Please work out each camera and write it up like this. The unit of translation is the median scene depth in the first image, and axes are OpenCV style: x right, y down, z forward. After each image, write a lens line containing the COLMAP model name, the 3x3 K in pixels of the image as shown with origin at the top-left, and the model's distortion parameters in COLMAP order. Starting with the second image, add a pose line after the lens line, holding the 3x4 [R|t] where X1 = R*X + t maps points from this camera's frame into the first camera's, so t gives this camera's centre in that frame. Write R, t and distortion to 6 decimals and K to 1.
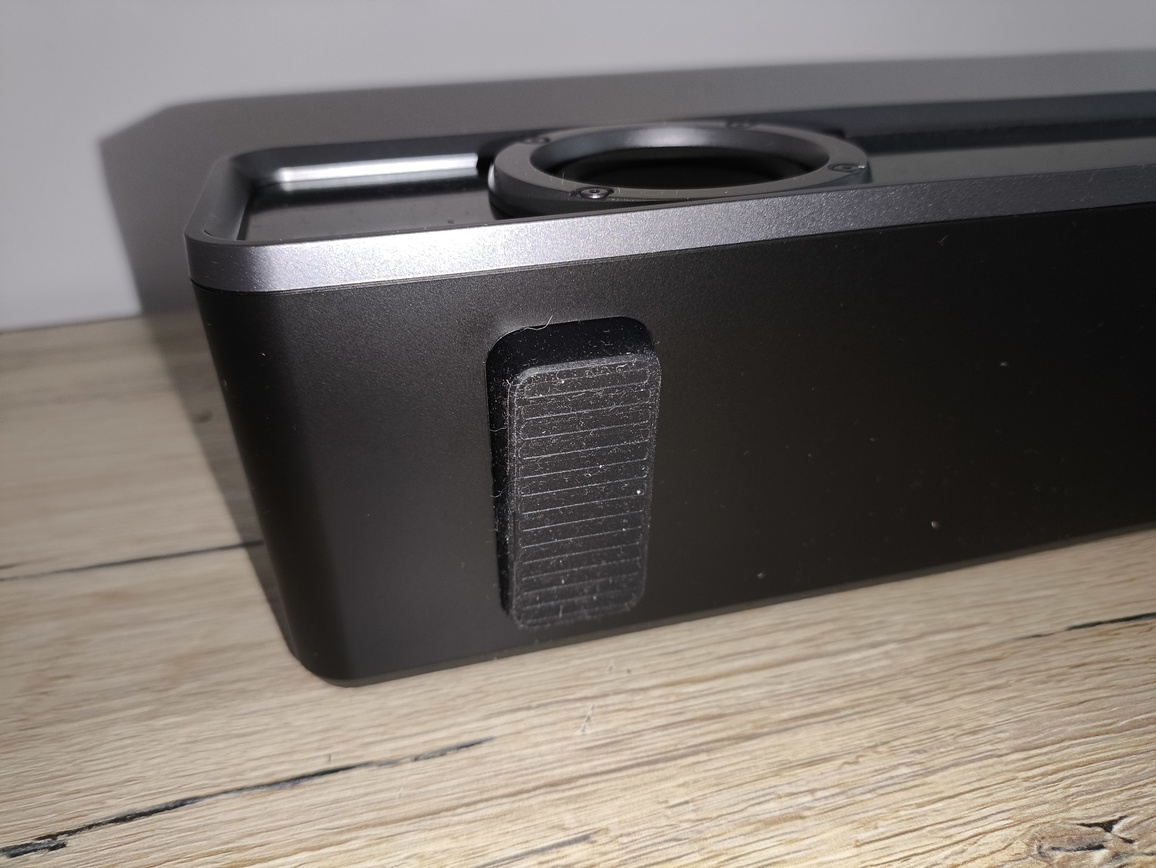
lens RADIAL K [[900.8, 0, 578.0], [0, 900.8, 434.0], [0, 0, 1]] dist [-0.050229, 0.004682]
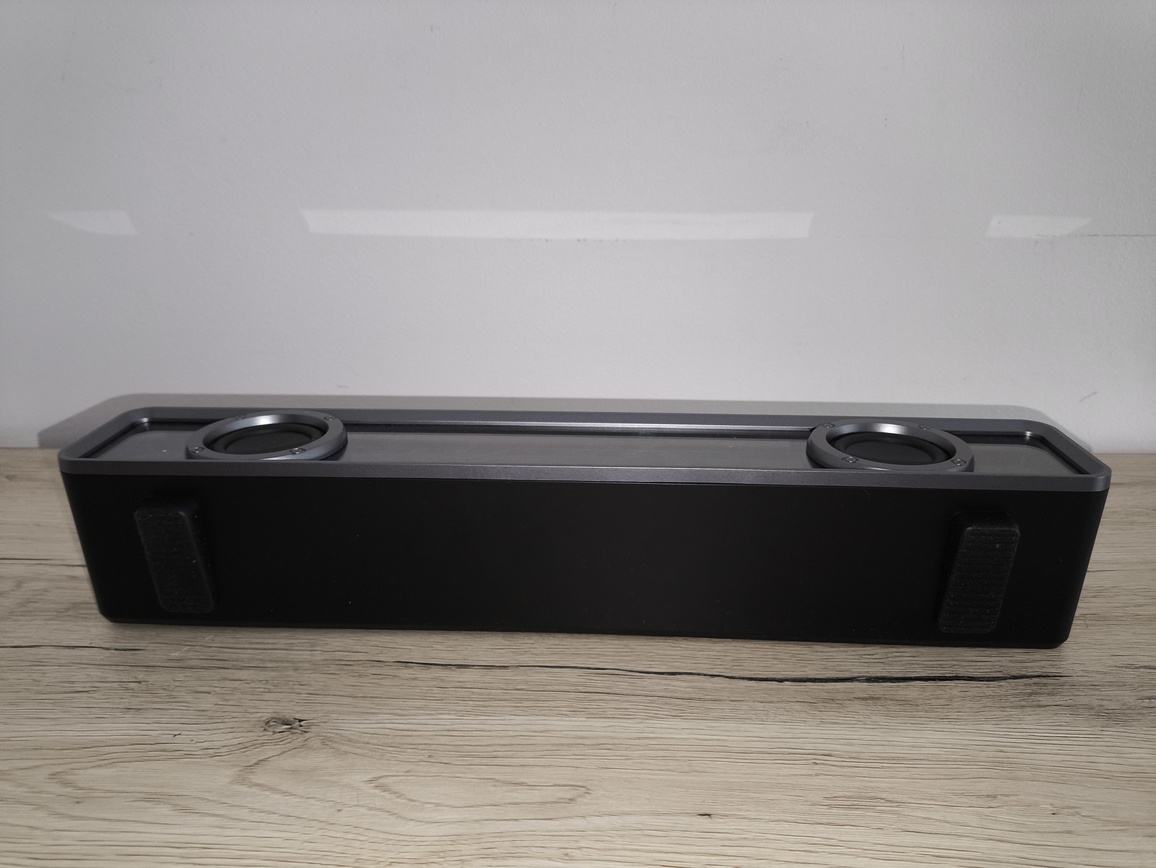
lens RADIAL K [[870.1, 0, 589.3], [0, 870.1, 434.6], [0, 0, 1]] dist [-0.023209, 0.005892]
pose [[0.953996, 0.123441, -0.273228, 1.754721], [-0.160108, 0.980240, -0.116169, -0.186598], [0.253489, 0.154571, 0.954909, -1.170496]]
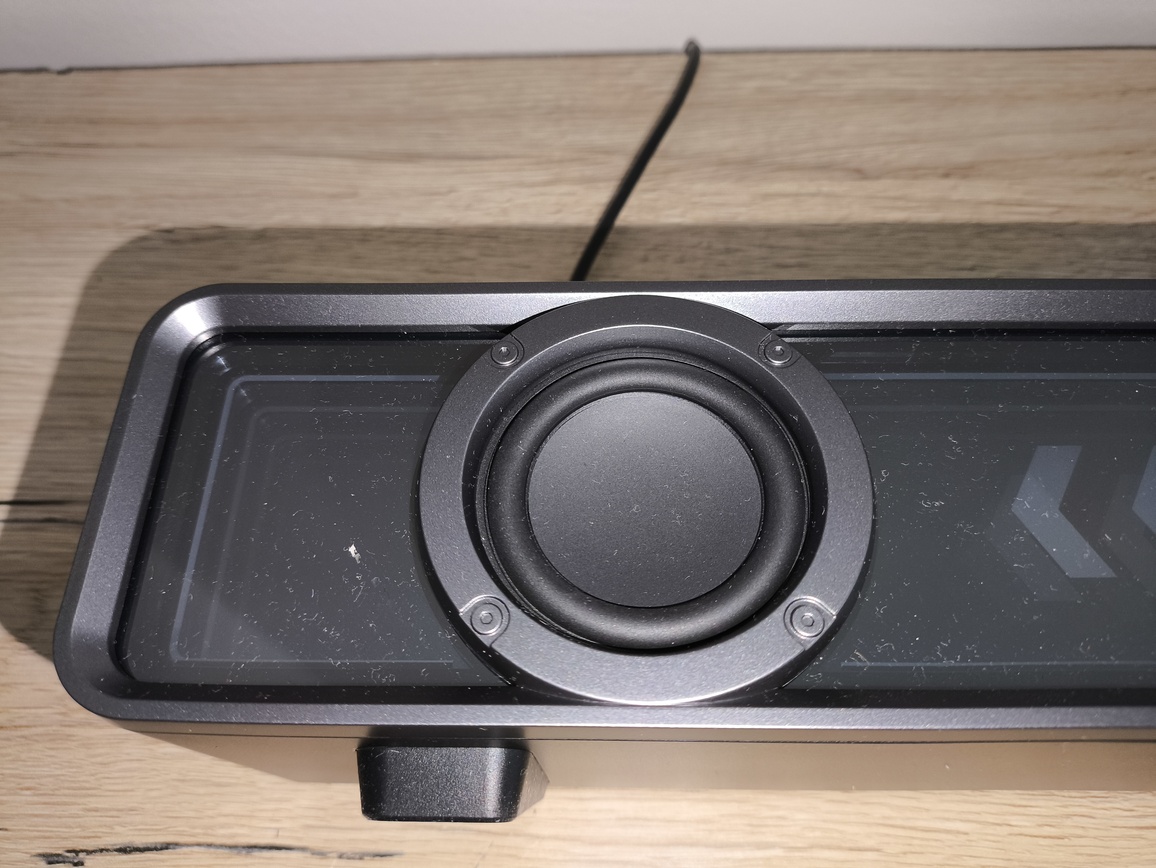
lens RADIAL K [[900.8, 0, 578.0], [0, 900.8, 434.0], [0, 0, 1]] dist [-0.050229, 0.004682]
pose [[0.962961, 0.236962, -0.128662, 0.155989], [-0.127928, 0.821546, 0.555605, -0.841676], [0.237359, -0.518567, 0.821431, 0.360513]]
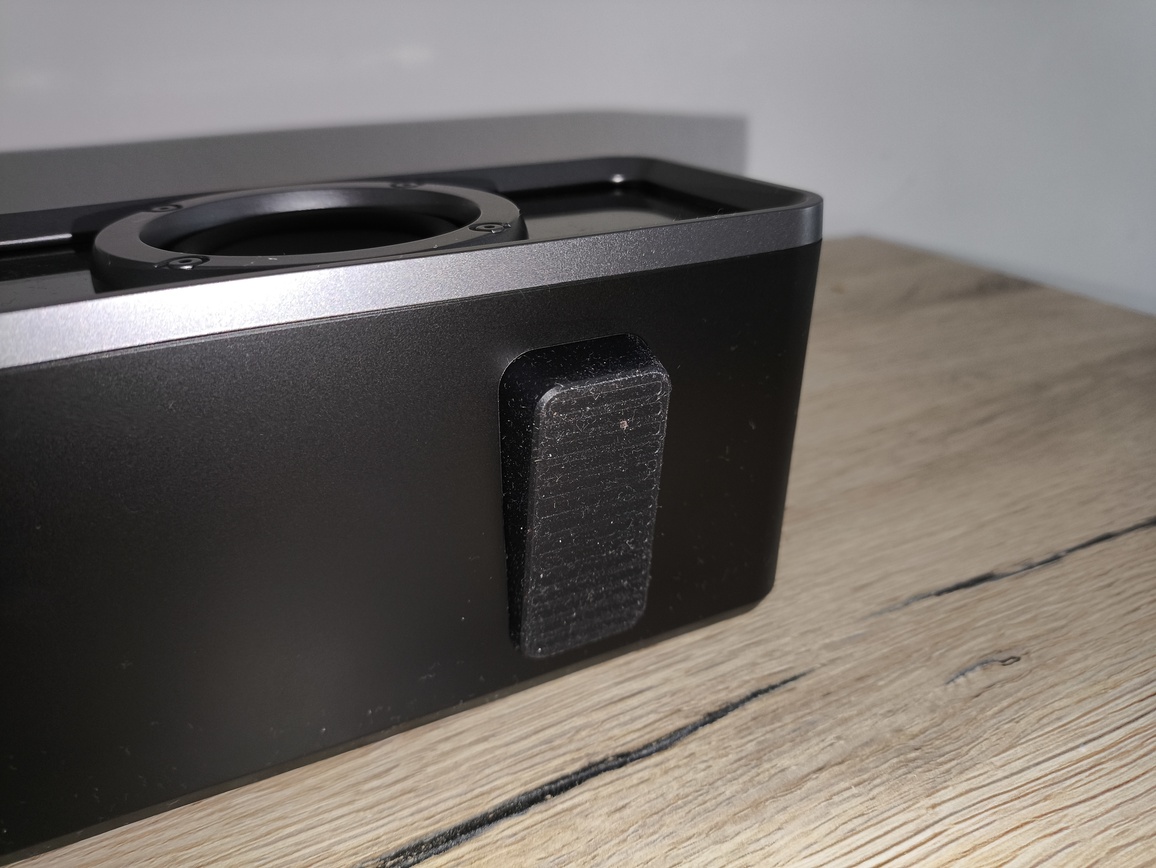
lens RADIAL K [[908.7, 0, 578.0], [0, 908.7, 434.0], [0, 0, 1]] dist [0.074974, -0.242474]
pose [[0.977892, -0.080899, 0.192825, 1.972924], [0.089674, 0.995276, -0.037208, -0.299772], [-0.188904, 0.053677, 0.980527, 0.466721]]
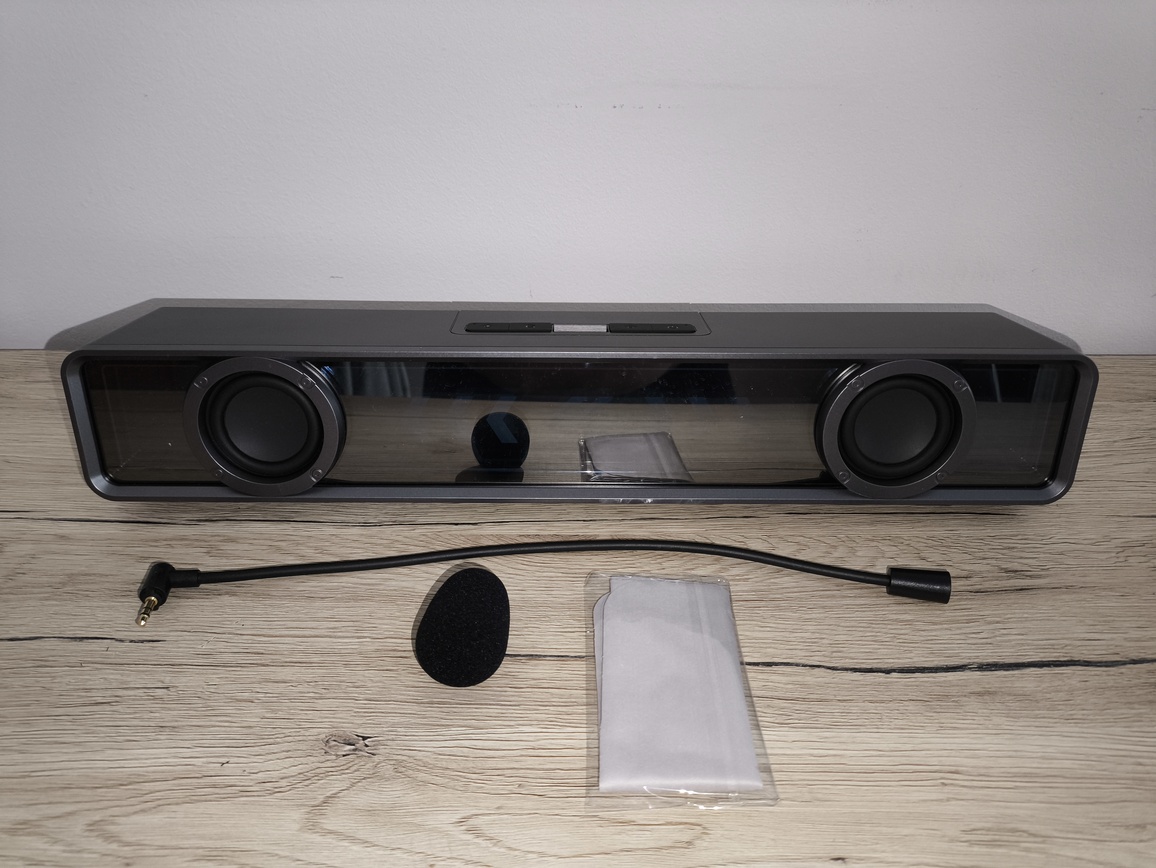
lens RADIAL K [[862.7, 0, 578.0], [0, 862.7, 434.0], [0, 0, 1]] dist [0.019988, -0.053105]
pose [[0.965455, 0.171867, -0.195852, 1.266119], [-0.156728, 0.983491, 0.090453, -0.542213], [0.208164, -0.056633, 0.976453, -0.902313]]
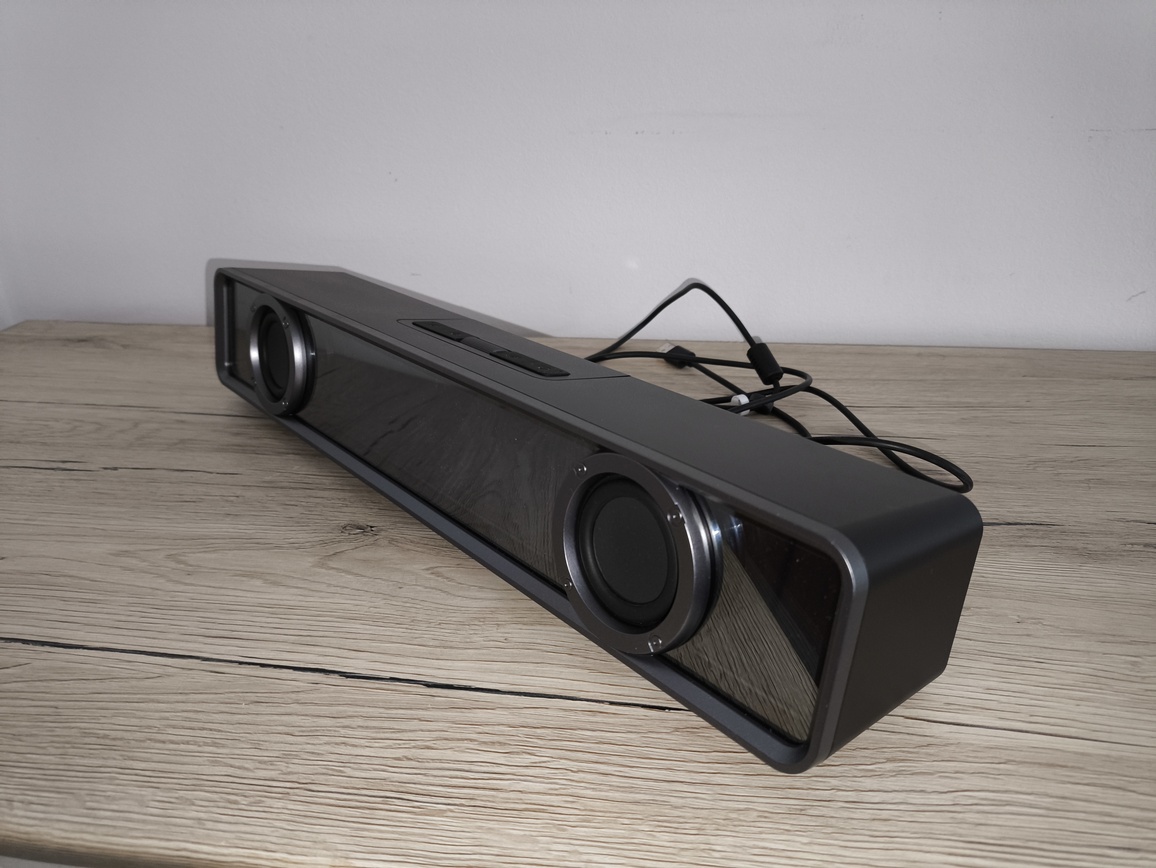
lens RADIAL K [[859.7, 0, 589.4], [0, 859.7, 429.5], [0, 0, 1]] dist [0.116508, -0.243225]
pose [[0.921684, 0.172414, -0.347523, 2.004959], [-0.195755, 0.980100, -0.032923, 0.060524], [0.334931, 0.098374, 0.937093, -1.396817]]
